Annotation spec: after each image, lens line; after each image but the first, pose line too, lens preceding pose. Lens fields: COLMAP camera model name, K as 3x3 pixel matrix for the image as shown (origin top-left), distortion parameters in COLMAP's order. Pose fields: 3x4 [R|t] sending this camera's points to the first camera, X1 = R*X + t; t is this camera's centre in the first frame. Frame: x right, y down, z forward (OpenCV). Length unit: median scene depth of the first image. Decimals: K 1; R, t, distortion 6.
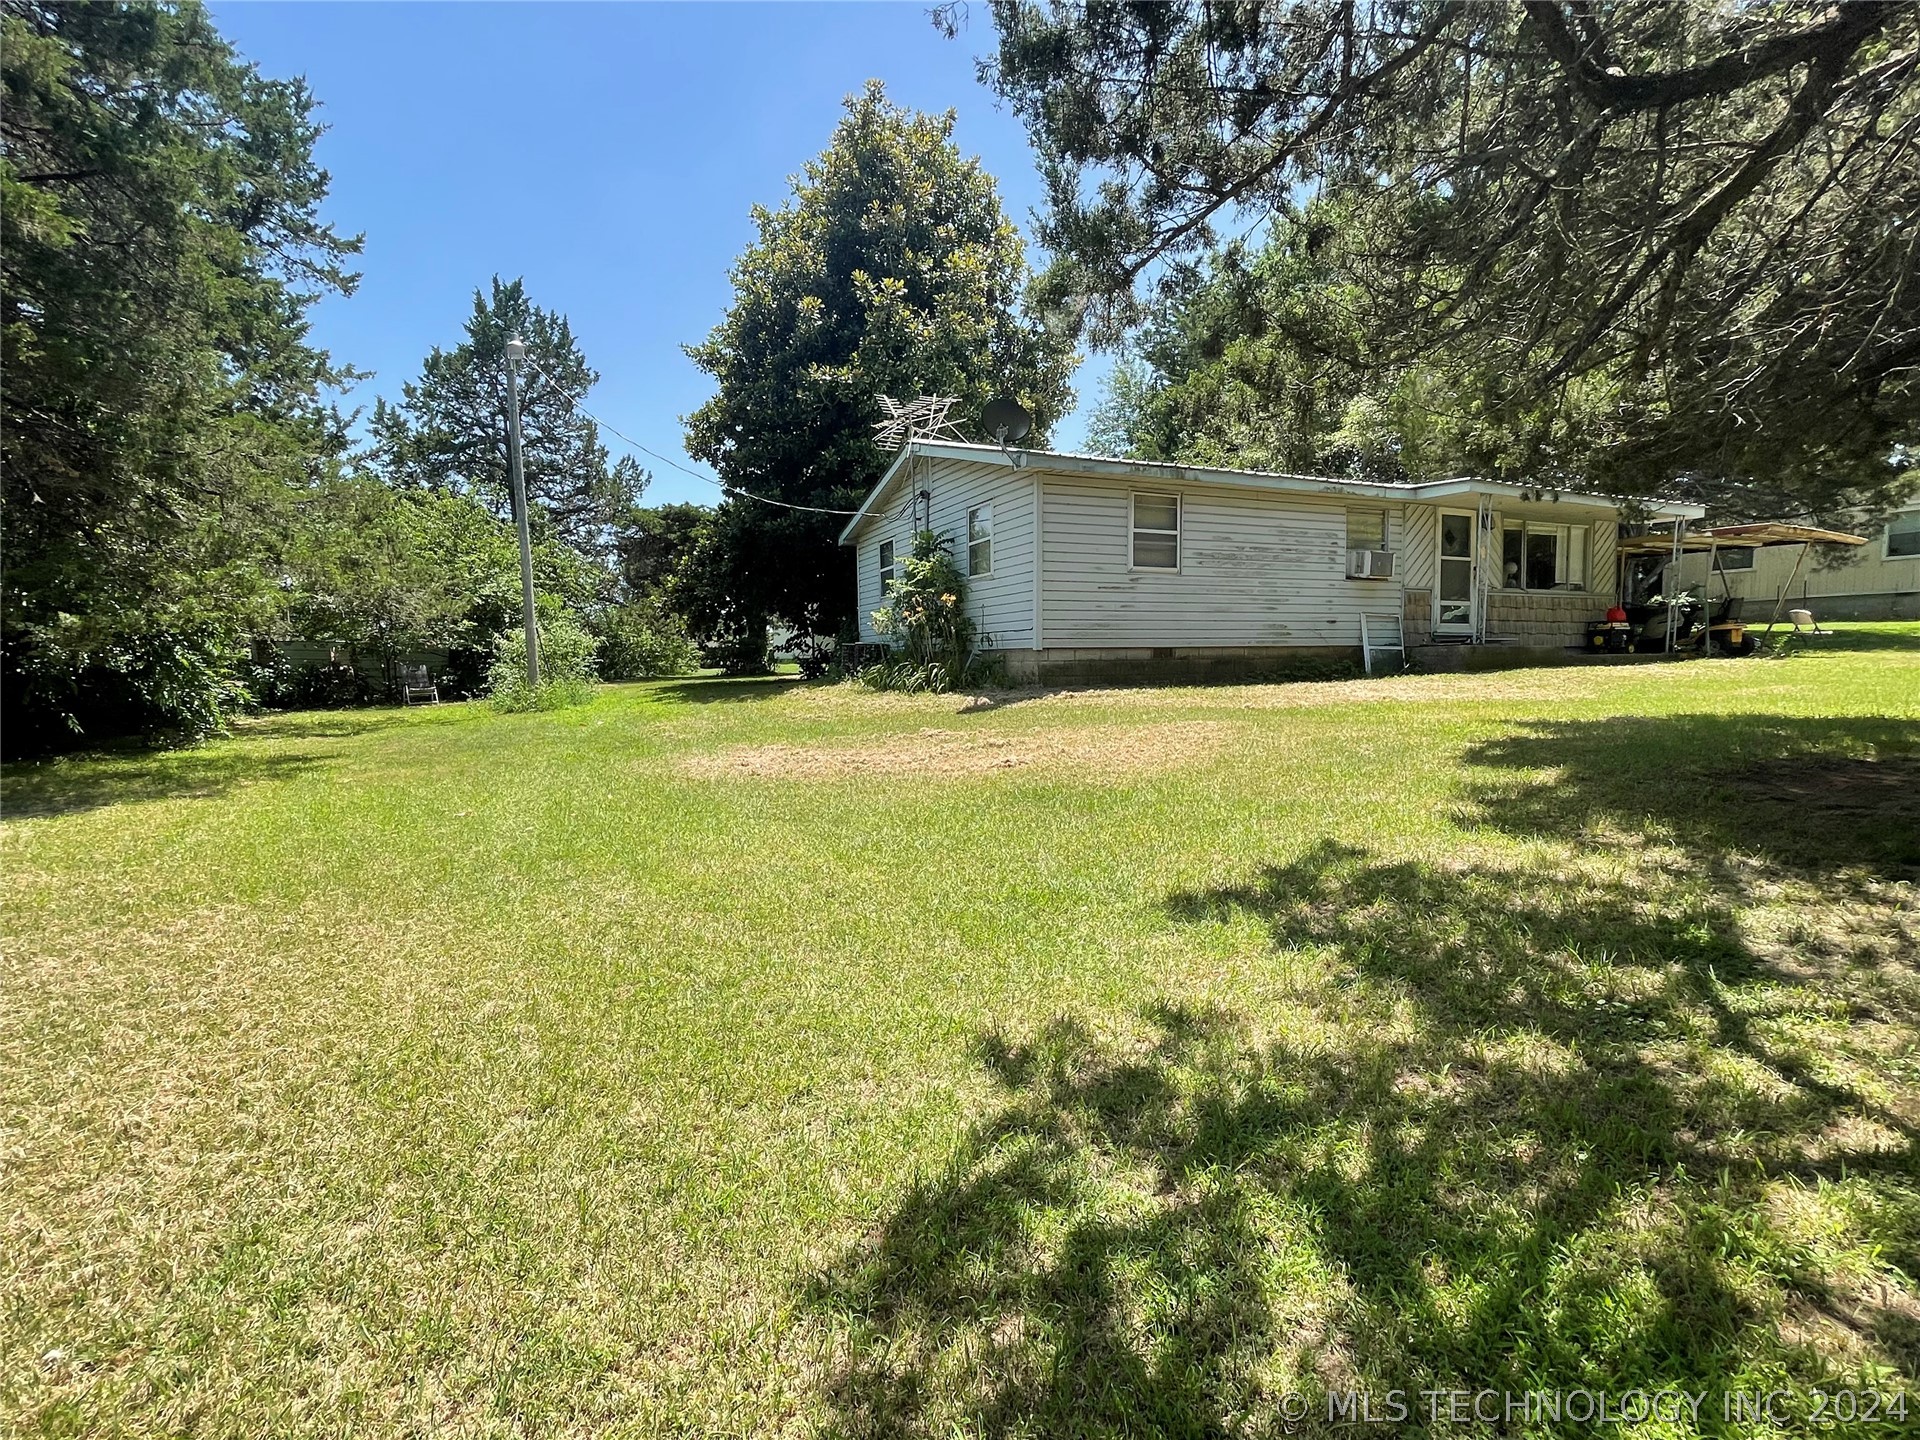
lens RADIAL K [[899.0, 0, 960.7], [0, 899.0, 715.1], [0, 0, 1]] dist [-0.000872, -0.000071]
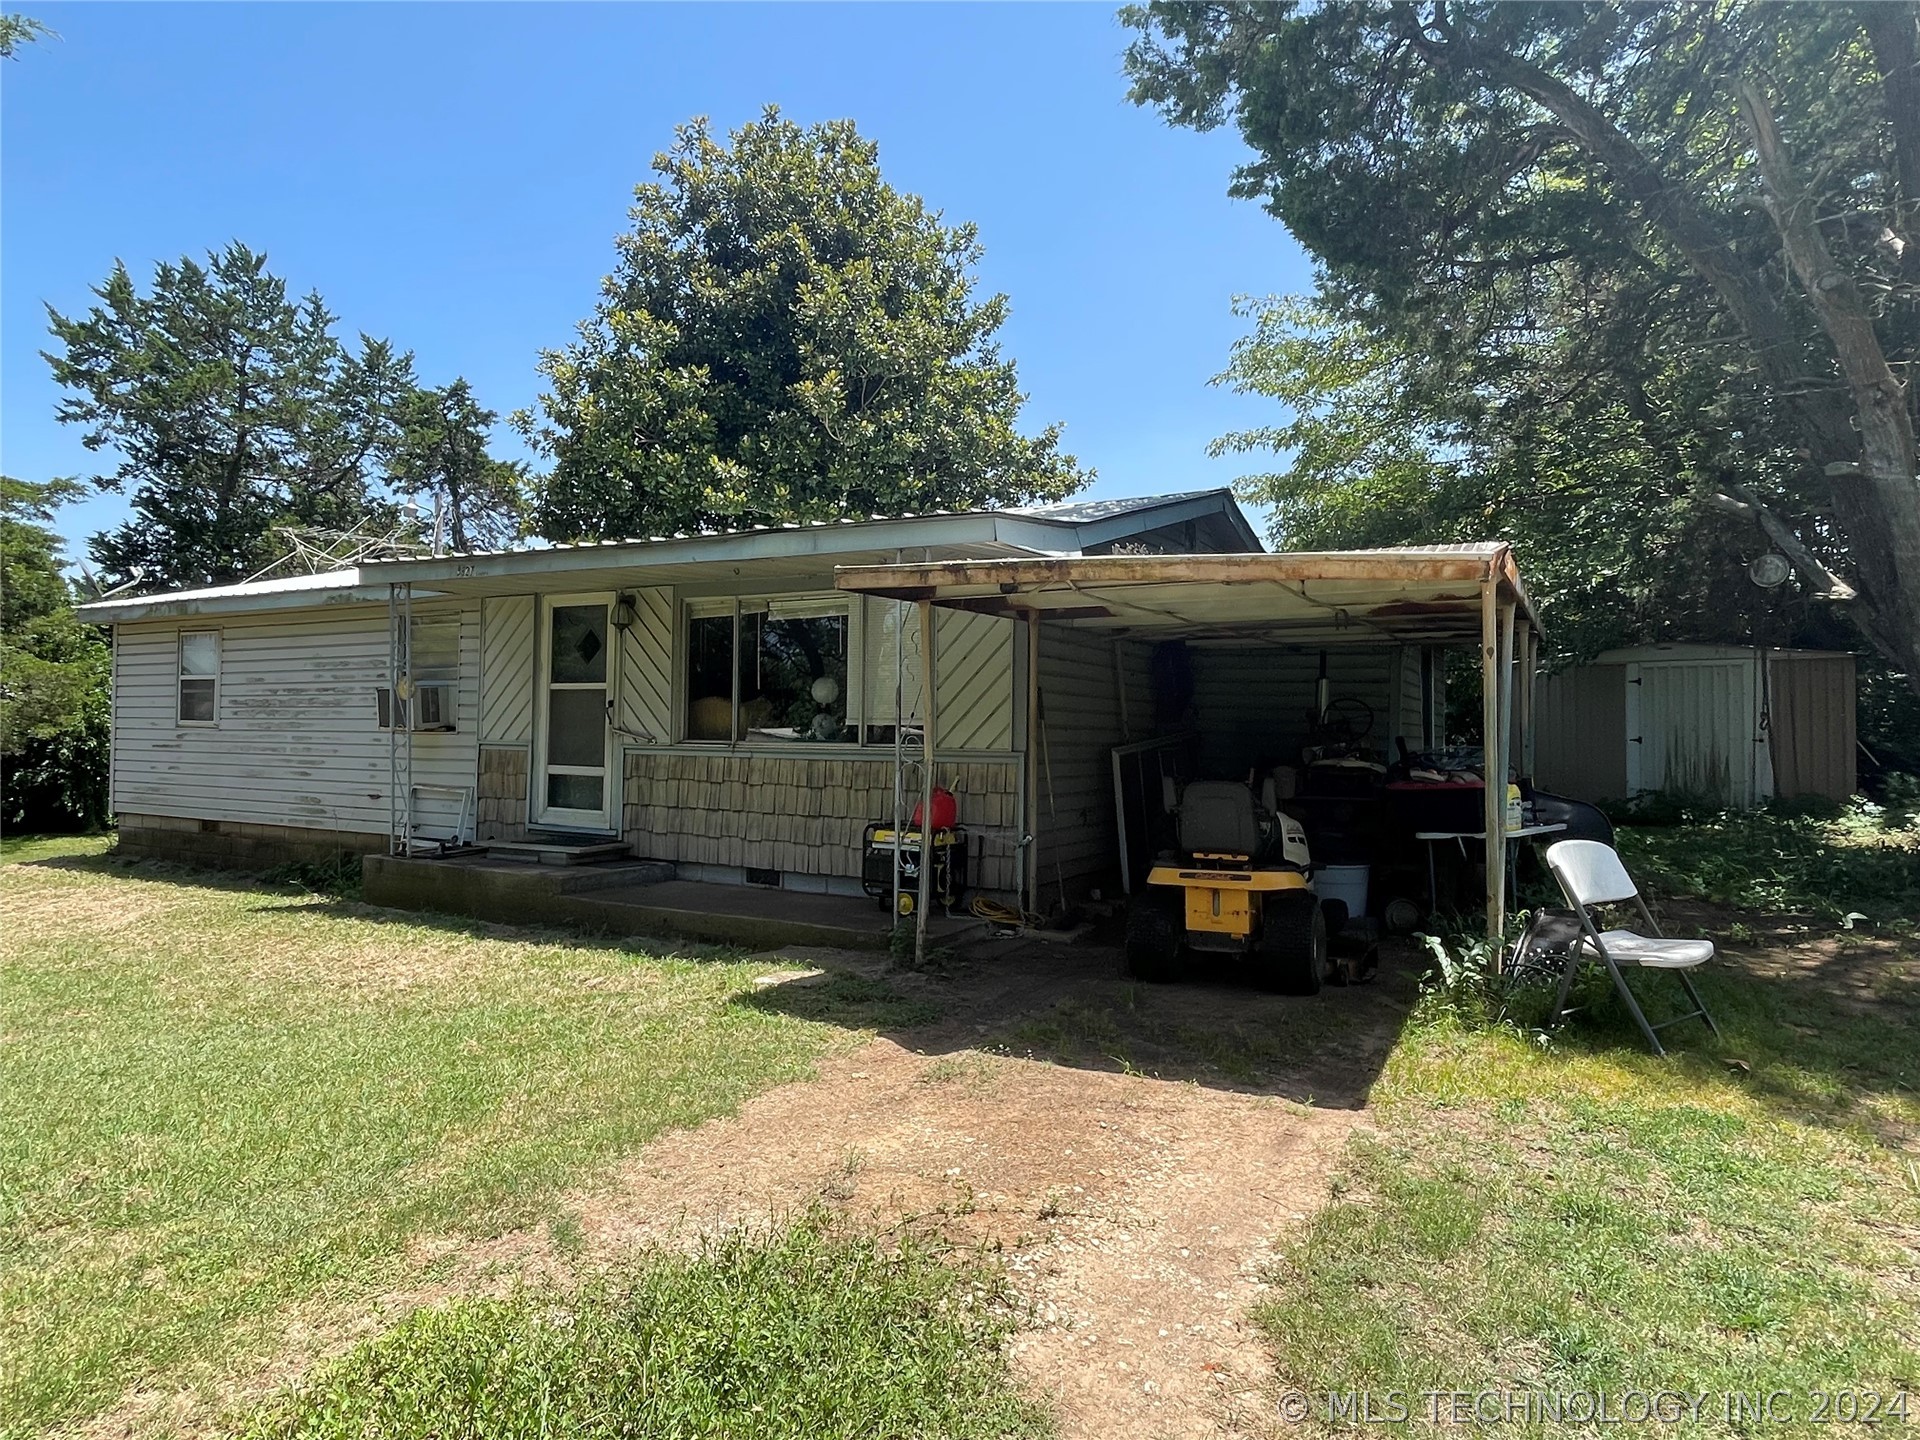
lens RADIAL K [[1117.8, 0, 960.1], [0, 1117.8, 721.3], [0, 0, 1]] dist [0.000432, 0.000025]
pose [[0.599930, -0.014157, -0.799927, 1.266004], [-0.095445, 0.991437, -0.089128, -0.122042], [0.794339, 0.129819, 0.593442, 0.828896]]
